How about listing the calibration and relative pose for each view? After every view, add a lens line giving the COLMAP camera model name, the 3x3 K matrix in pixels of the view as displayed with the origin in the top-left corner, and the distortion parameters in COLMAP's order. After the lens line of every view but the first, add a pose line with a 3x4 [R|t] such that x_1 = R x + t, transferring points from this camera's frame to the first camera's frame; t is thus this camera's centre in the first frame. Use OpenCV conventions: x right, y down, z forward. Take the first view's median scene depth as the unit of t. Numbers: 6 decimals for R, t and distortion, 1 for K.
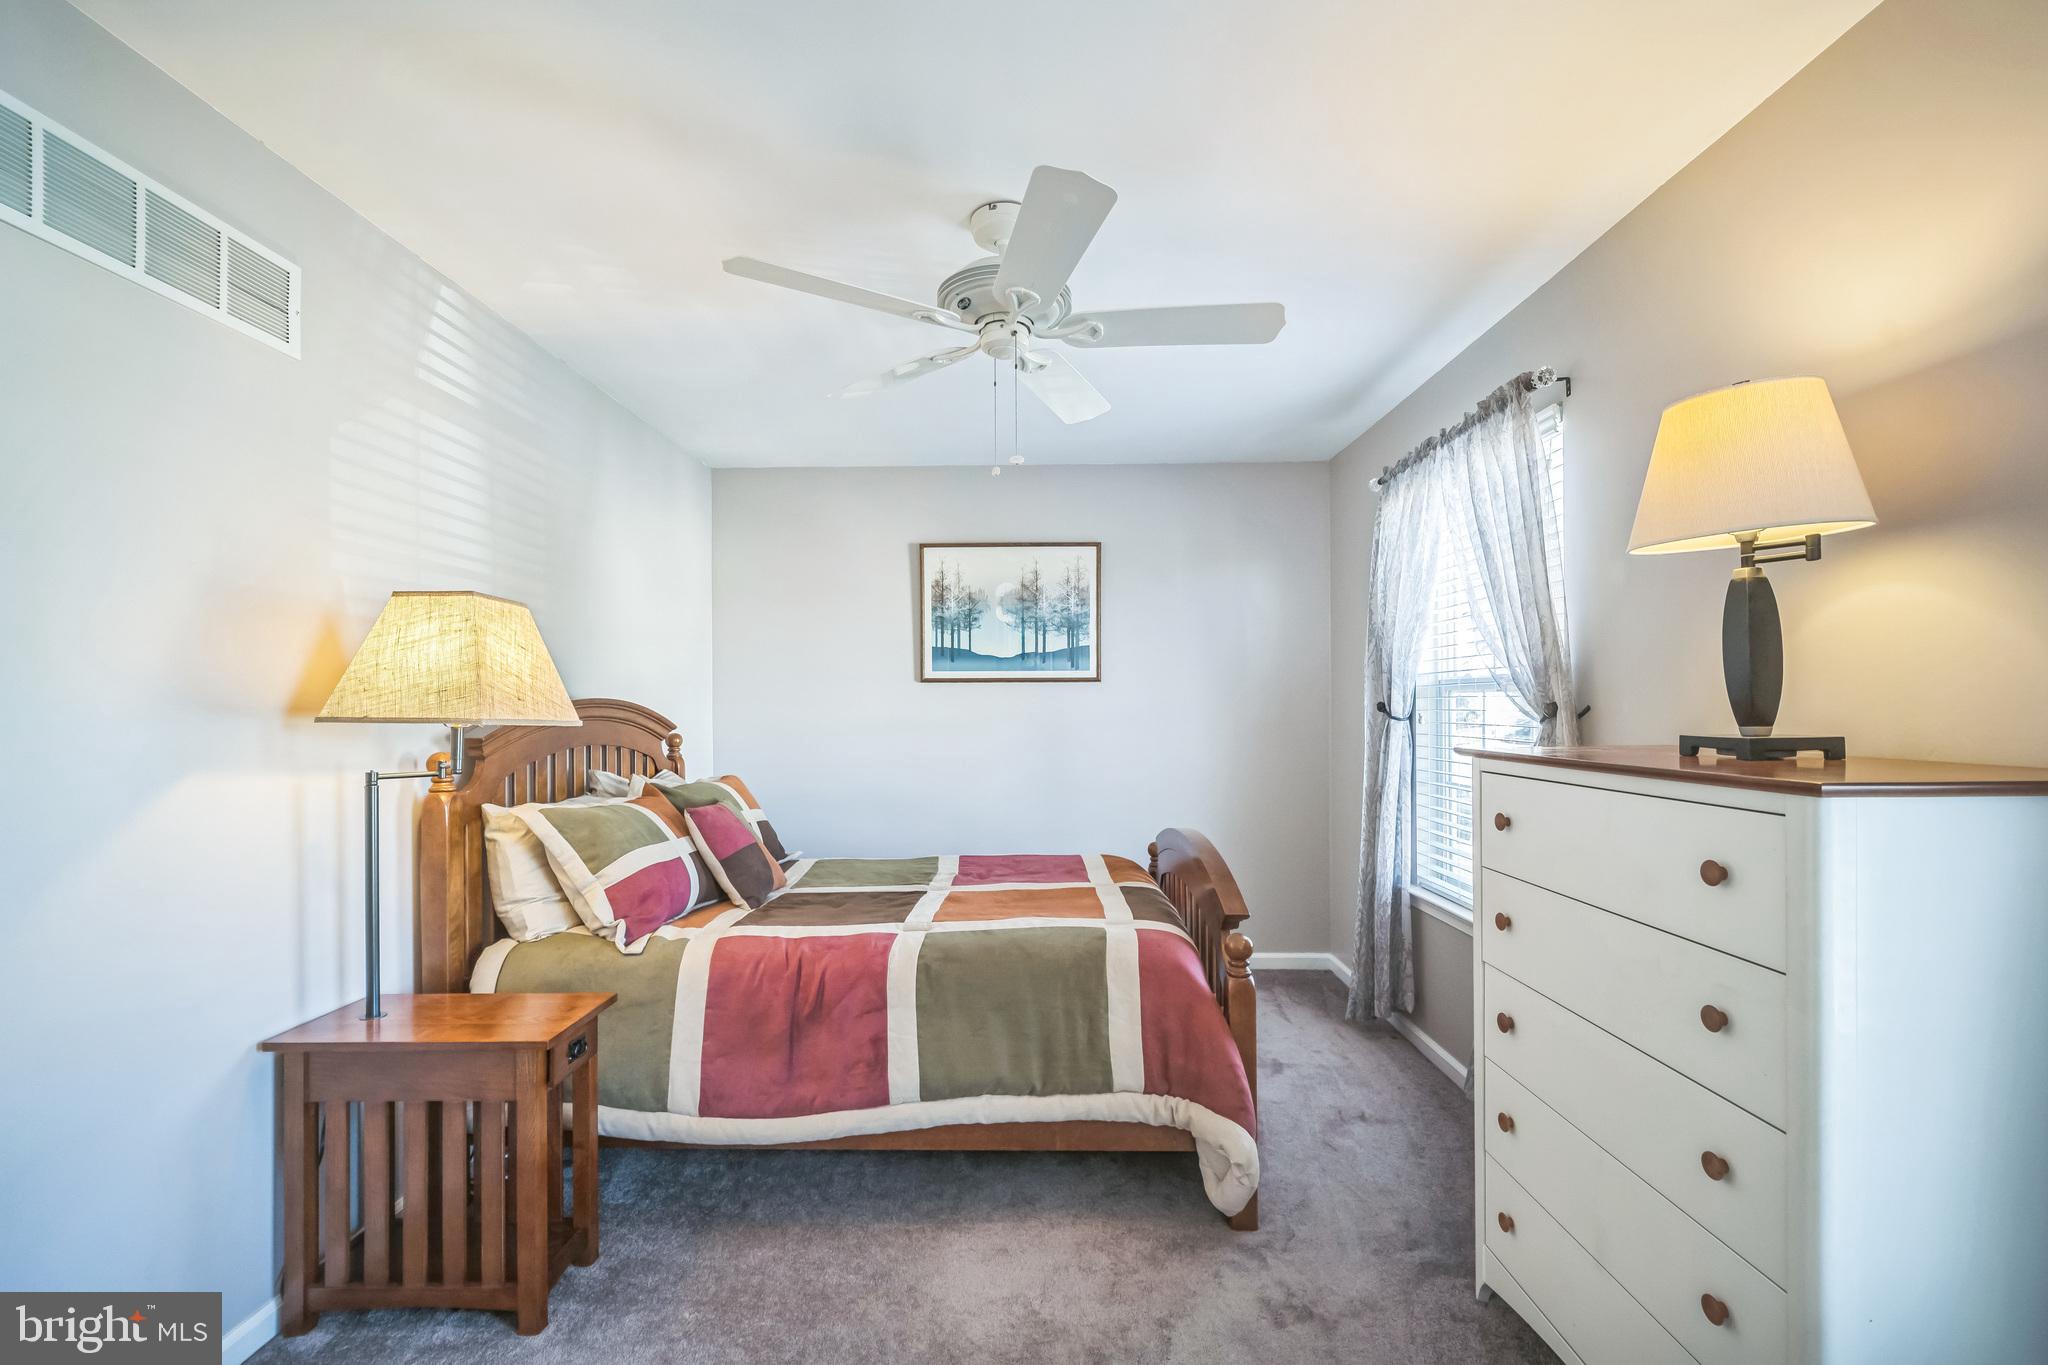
lens RADIAL K [[842.8, 0, 1019.9], [0, 842.8, 703.3], [0, 0, 1]] dist [-0.005602, 0.000722]
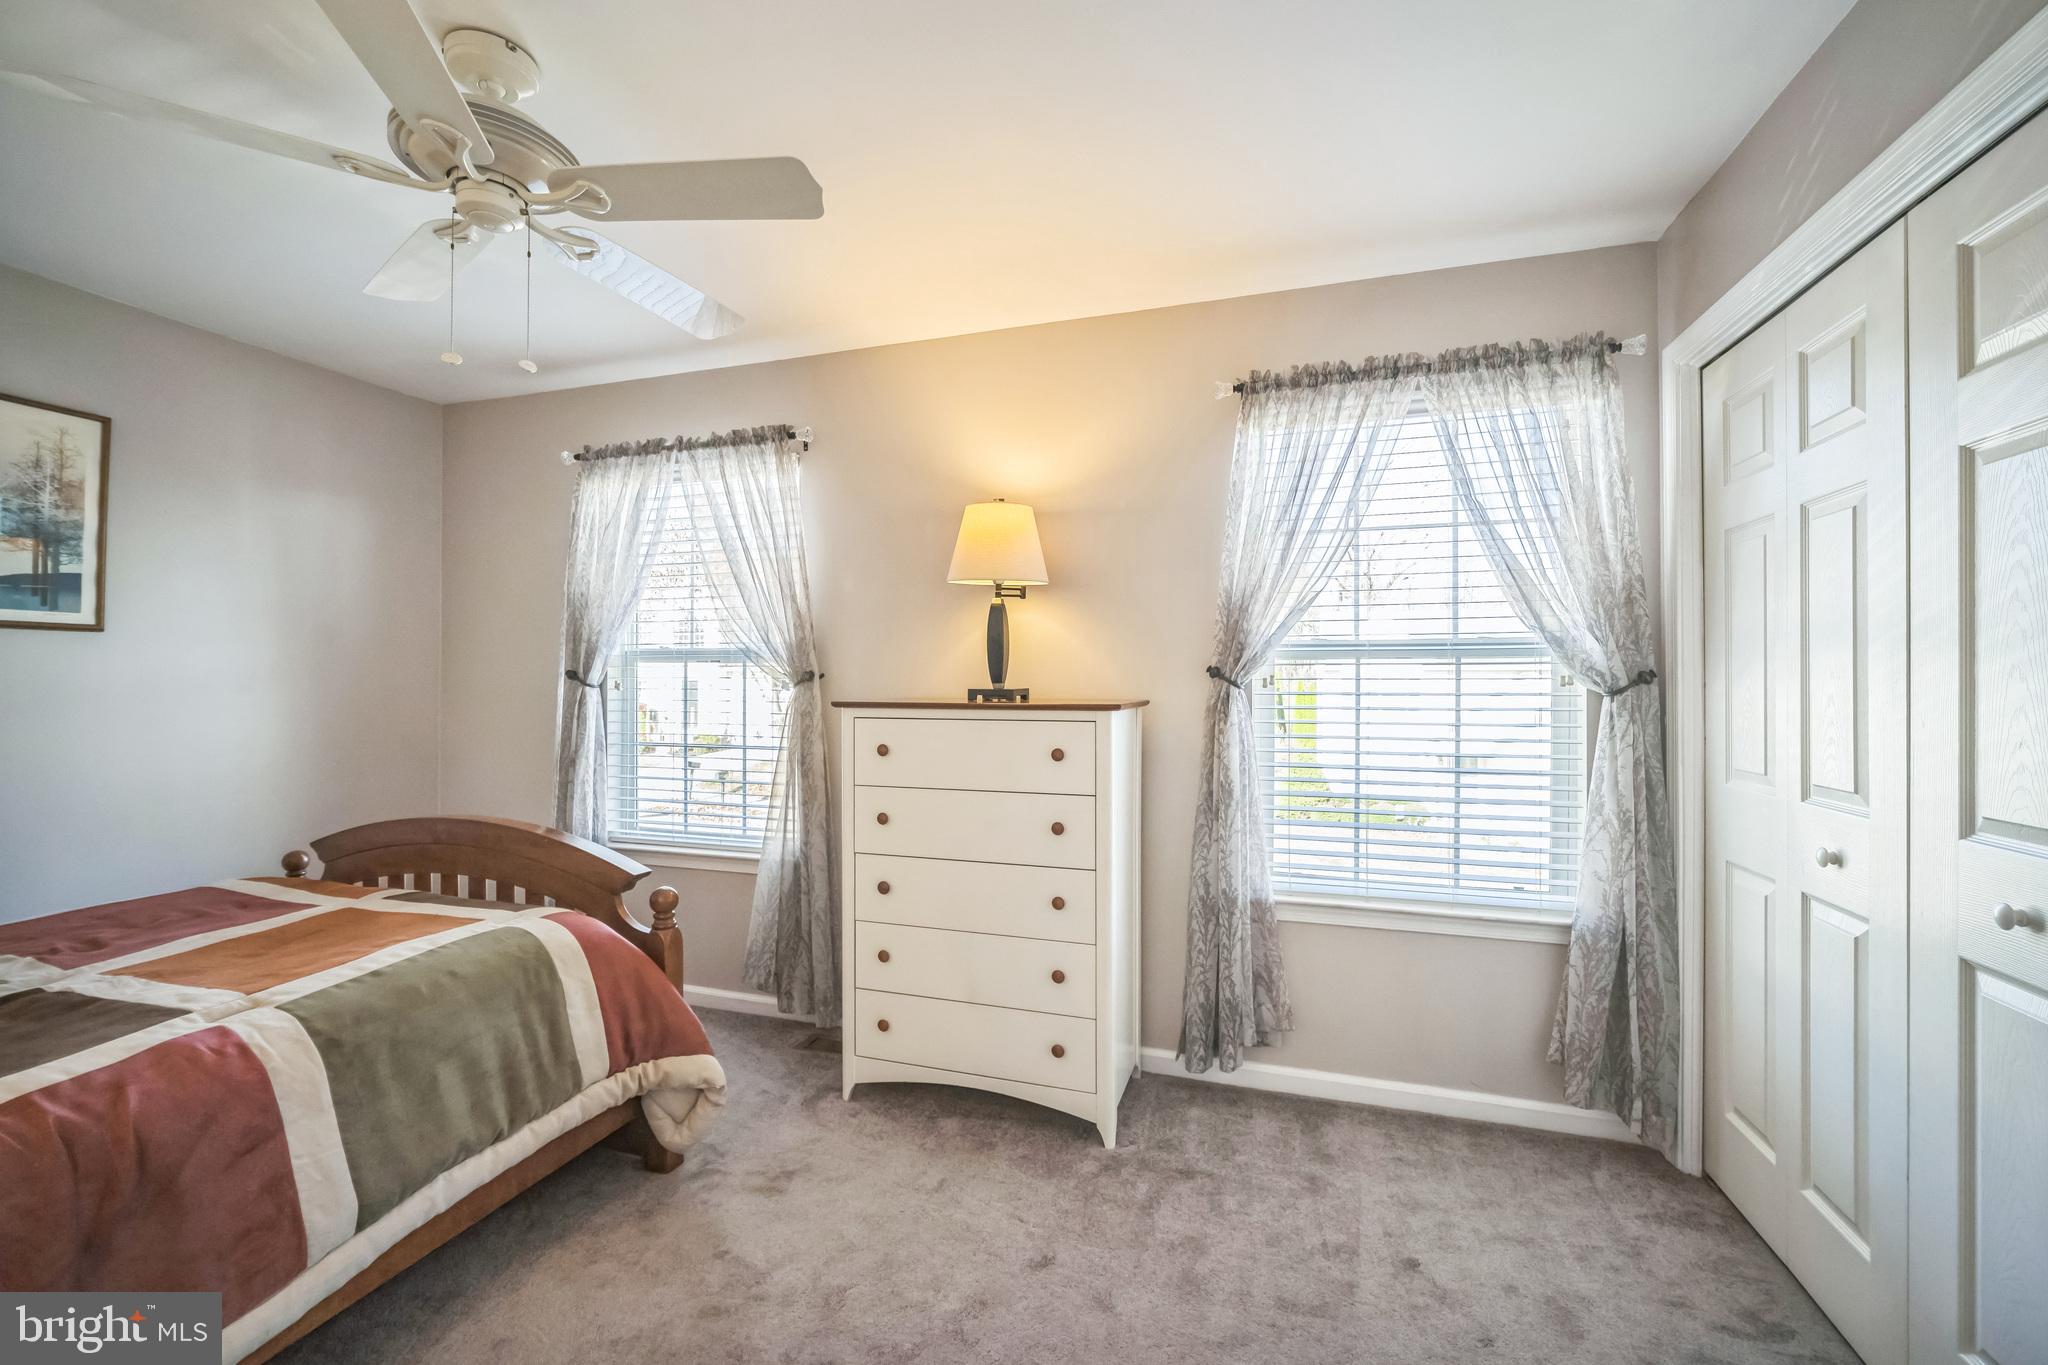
lens RADIAL K [[842.8, 0, 1009.5], [0, 842.8, 667.1], [0, 0, 1]] dist [-0.005602, 0.000722]
pose [[0.301233, 0.022592, 0.953283, -0.614843], [-0.006616, 0.999745, -0.021602, 0.021533], [-0.953528, 0.000200, 0.301306, 0.282845]]
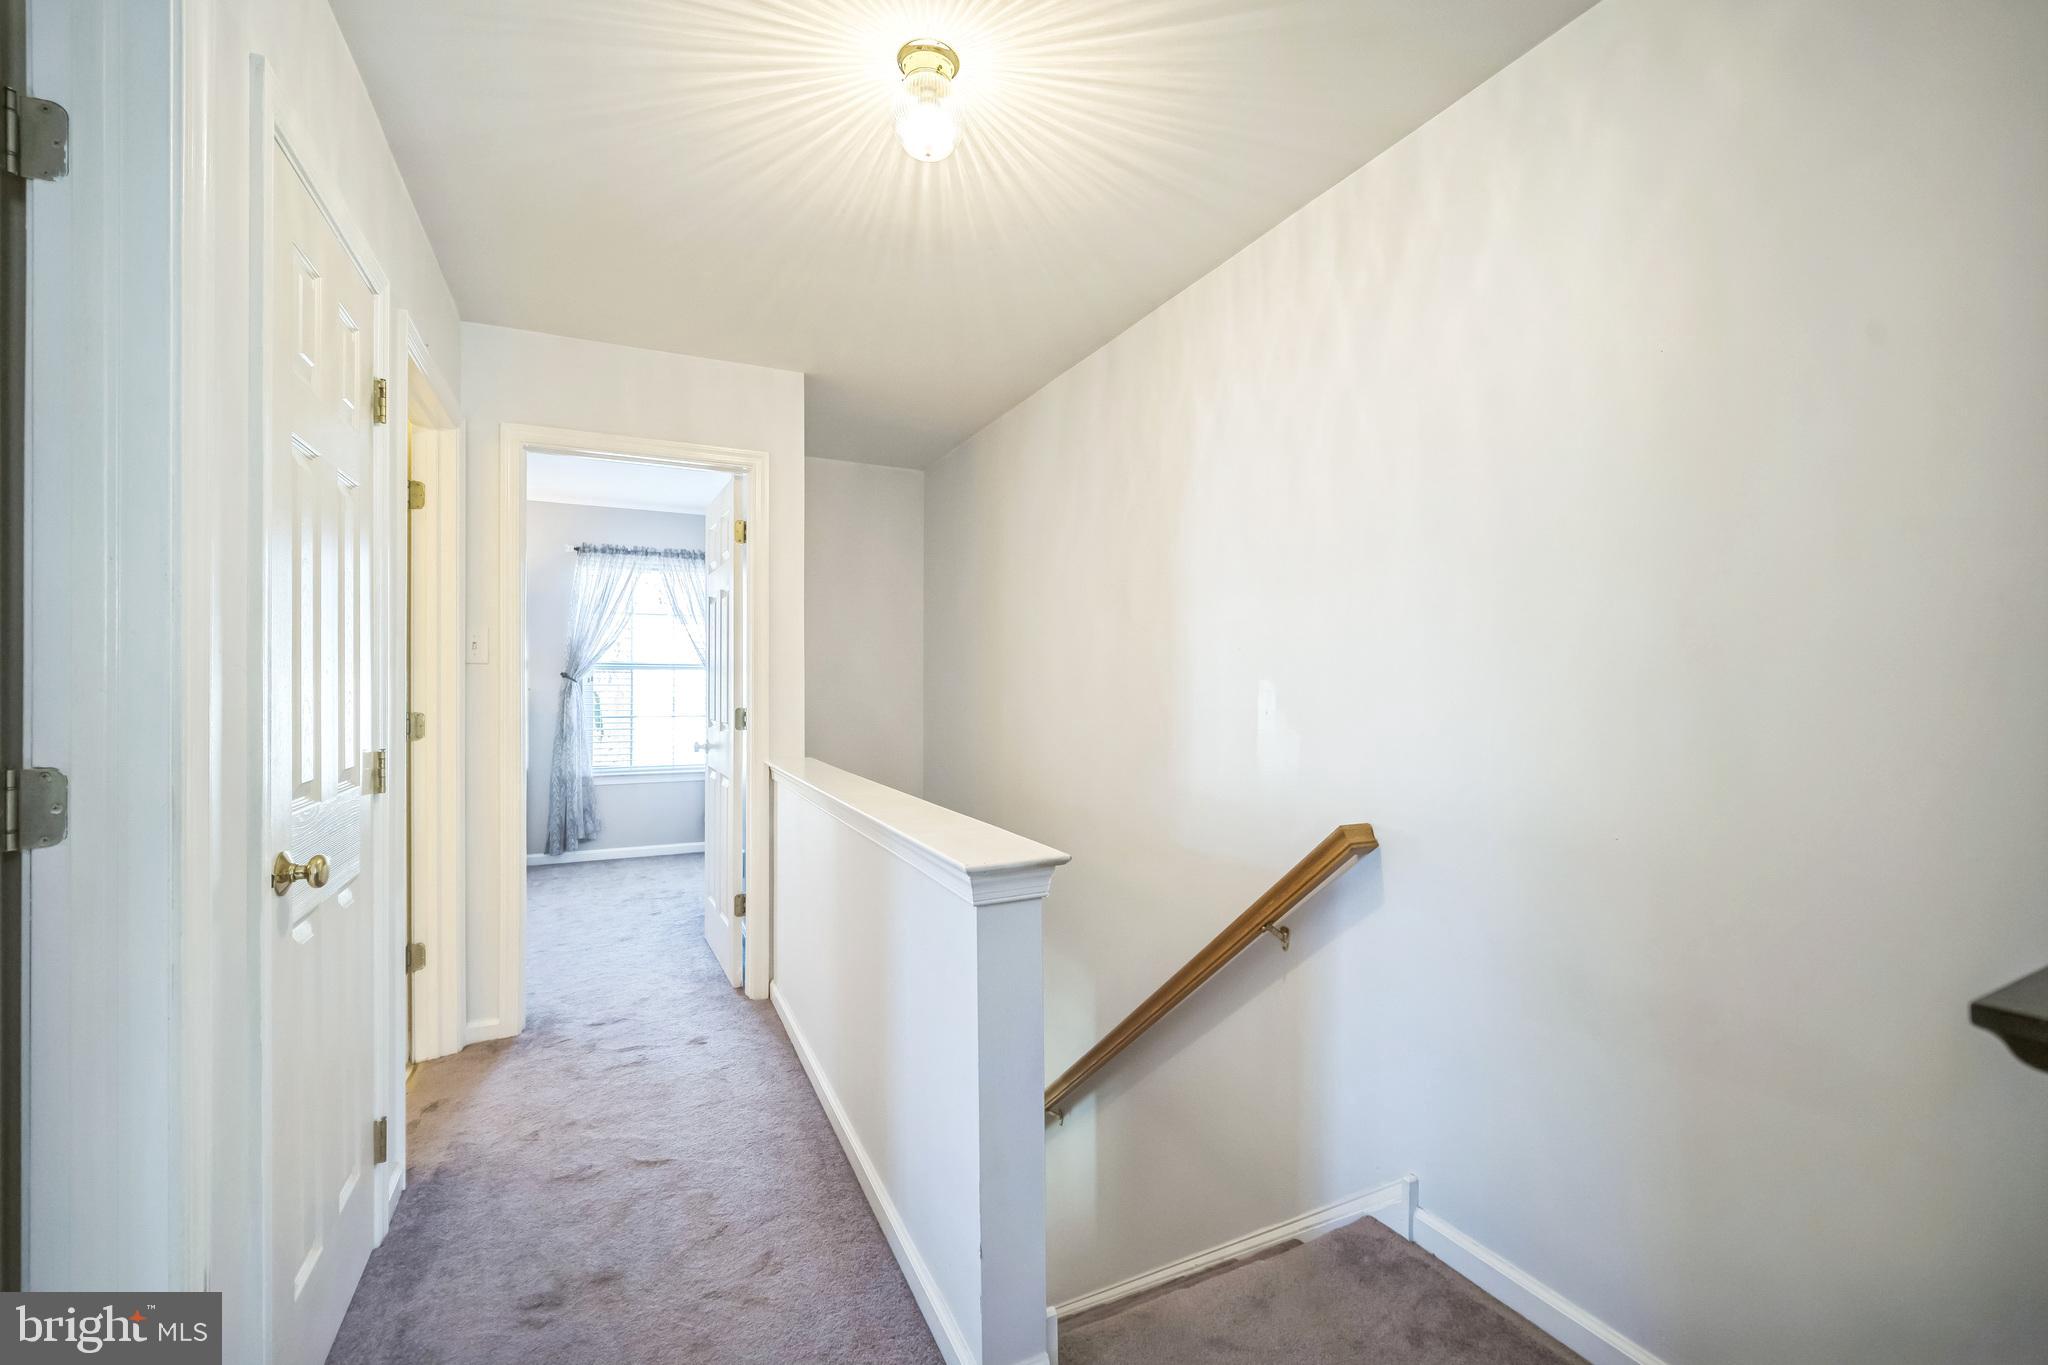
lens RADIAL K [[842.8, 0, 1020.9], [0, 842.8, 689.7], [0, 0, 1]] dist [-0.005602, 0.000722]
pose [[-0.438430, 0.010570, 0.898703, -2.123101], [0.002117, 0.999940, -0.010728, 0.069535], [-0.898763, -0.002801, -0.438427, 0.242474]]
